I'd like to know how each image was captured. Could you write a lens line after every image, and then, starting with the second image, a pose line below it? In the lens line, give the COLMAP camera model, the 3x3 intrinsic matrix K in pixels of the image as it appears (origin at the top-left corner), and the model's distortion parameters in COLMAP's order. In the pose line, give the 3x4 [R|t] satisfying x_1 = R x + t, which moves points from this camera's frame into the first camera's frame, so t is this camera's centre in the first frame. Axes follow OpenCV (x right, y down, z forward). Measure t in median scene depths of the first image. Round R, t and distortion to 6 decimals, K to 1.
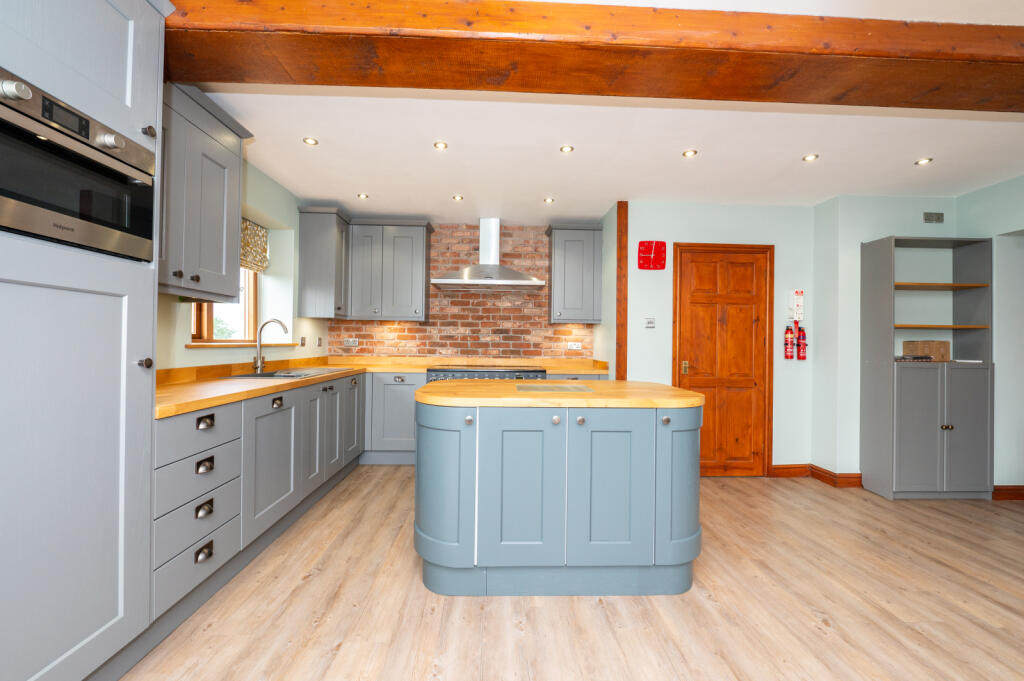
lens RADIAL K [[409.5, 0, 509.1], [0, 409.5, 343.9], [0, 0, 1]] dist [-0.003885, -0.000453]
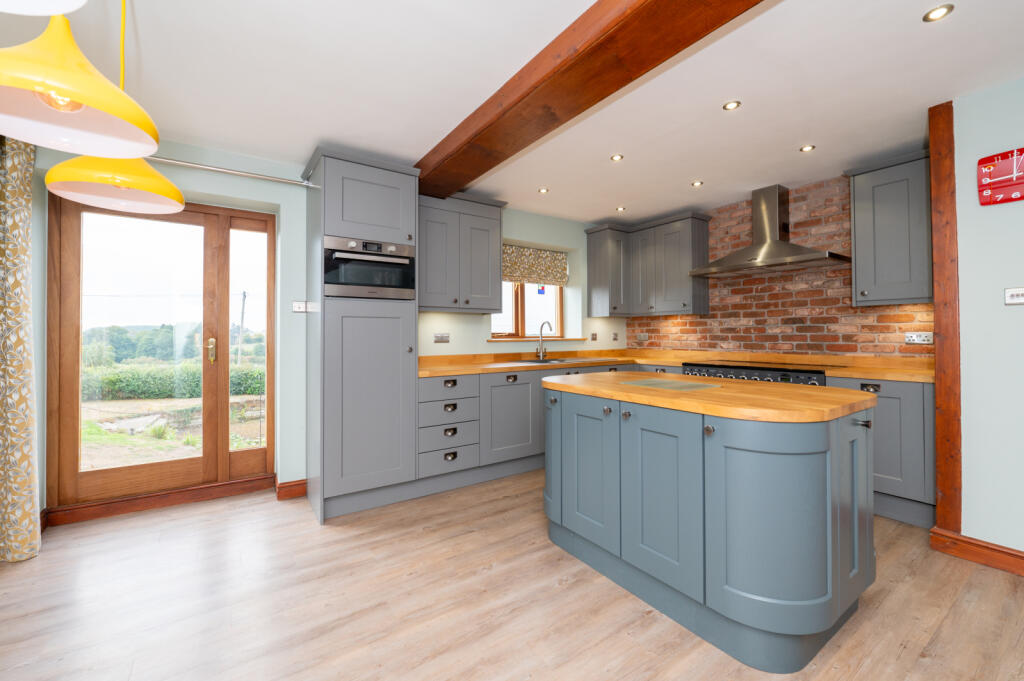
lens RADIAL K [[409.5, 0, 505.1], [0, 409.5, 334.6], [0, 0, 1]] dist [-0.003885, -0.000453]
pose [[0.539658, -0.016115, -0.841730, 0.350351], [0.010272, 0.999868, -0.012558, 0.000816], [0.841822, -0.001869, 0.539752, 0.090280]]
